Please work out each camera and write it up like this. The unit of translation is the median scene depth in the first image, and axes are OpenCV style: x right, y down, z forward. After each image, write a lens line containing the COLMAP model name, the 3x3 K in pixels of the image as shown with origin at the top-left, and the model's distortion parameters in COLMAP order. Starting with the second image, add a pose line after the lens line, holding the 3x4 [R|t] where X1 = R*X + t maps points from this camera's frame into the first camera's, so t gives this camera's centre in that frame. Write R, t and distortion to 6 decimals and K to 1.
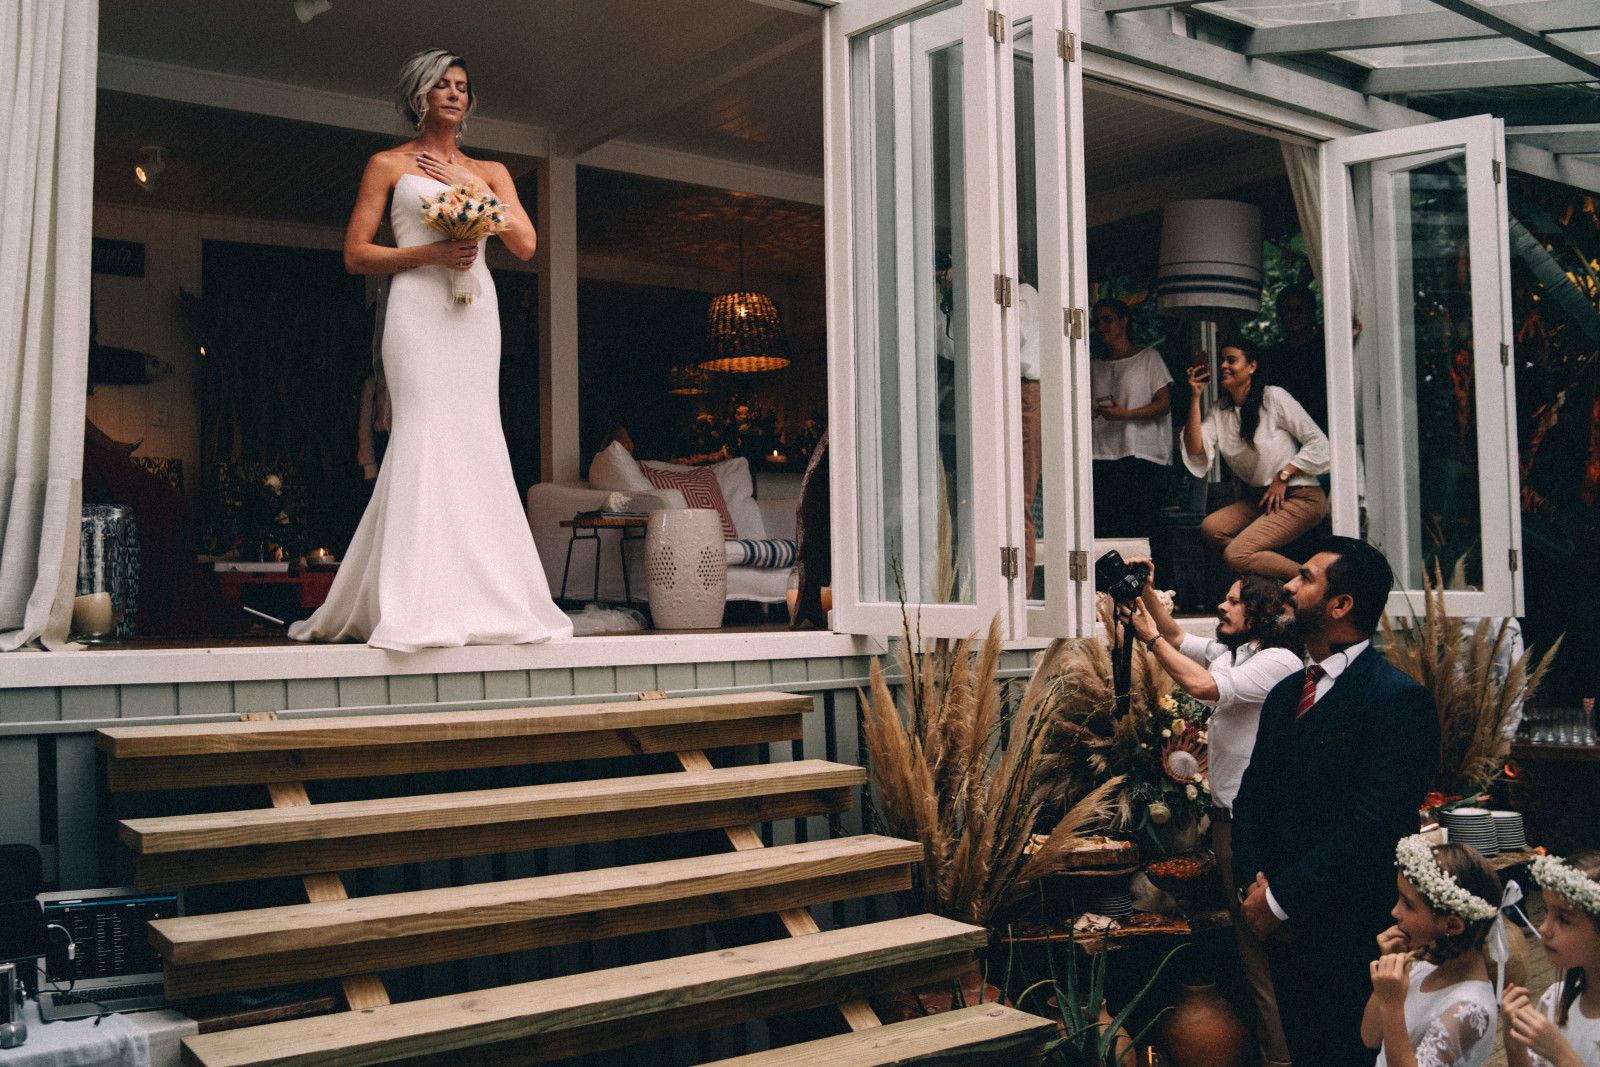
lens RADIAL K [[1439.0, 0, 771.2], [0, 1439.0, 570.4], [0, 0, 1]] dist [-0.112287, 0.081772]
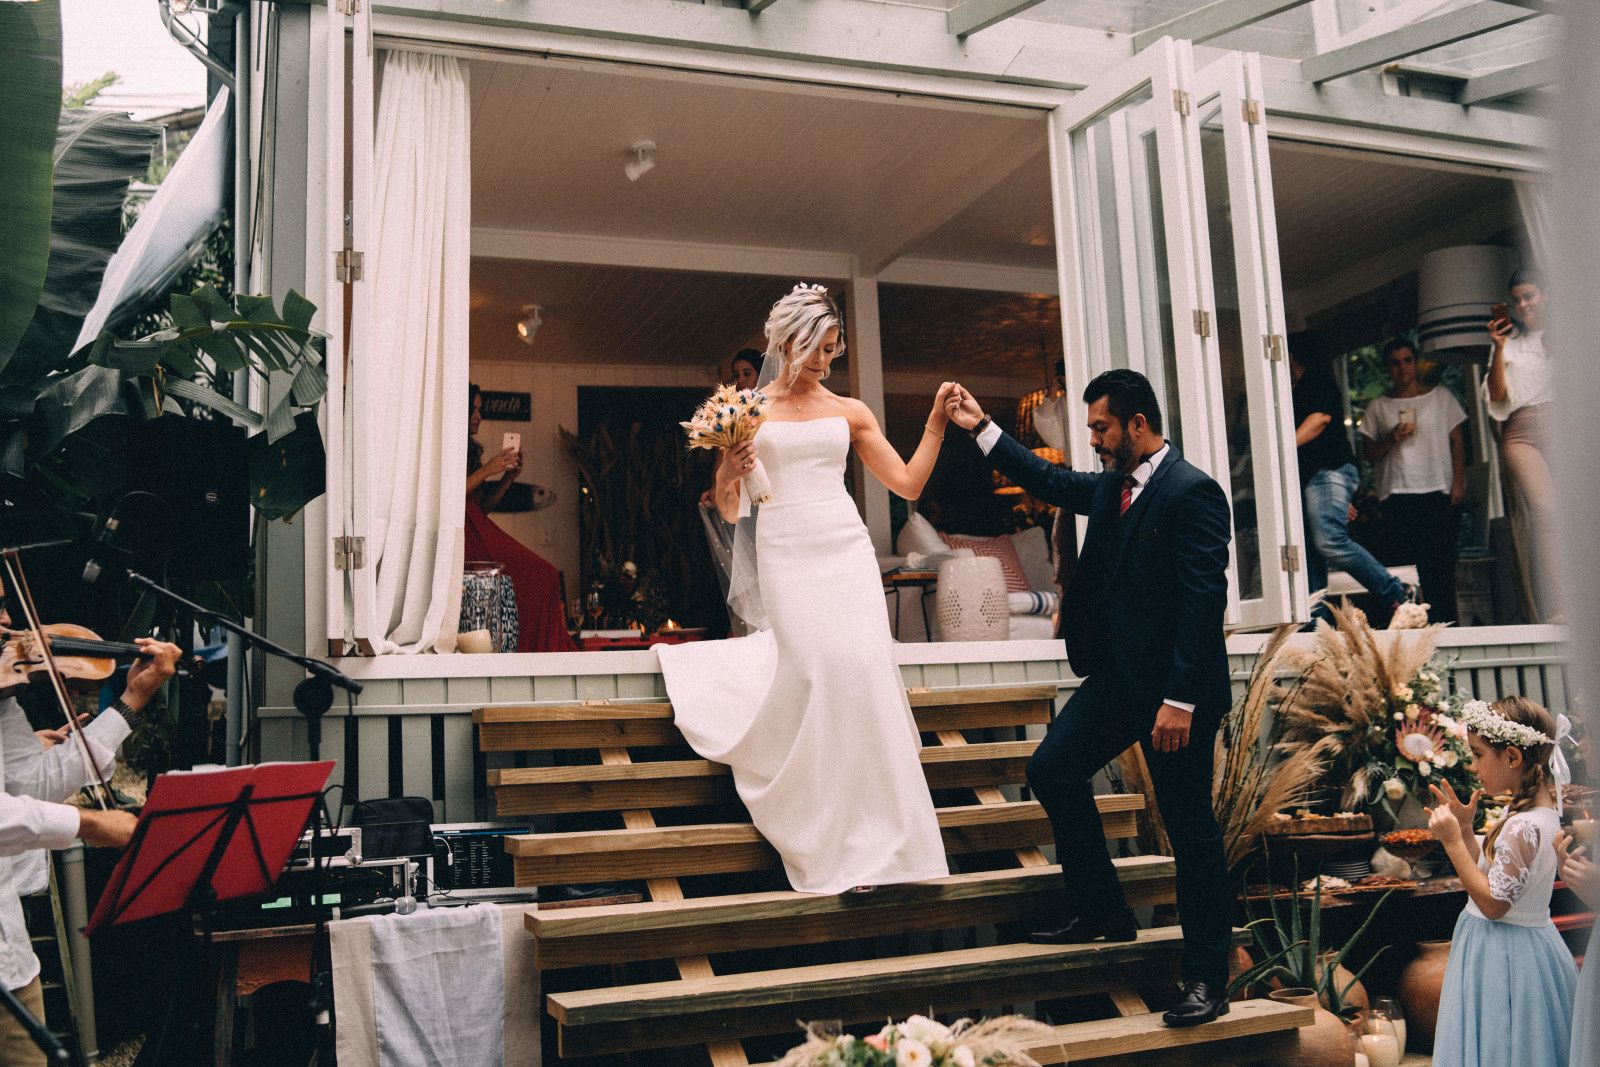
lens RADIAL K [[1439.0, 0, 771.2], [0, 1439.0, 570.4], [0, 0, 1]] dist [-0.112287, 0.081772]
pose [[0.962907, -0.059185, -0.263261, 0.109396], [0.030652, 0.993325, -0.111202, 0.110018], [0.268085, 0.099008, 0.958294, -0.158229]]
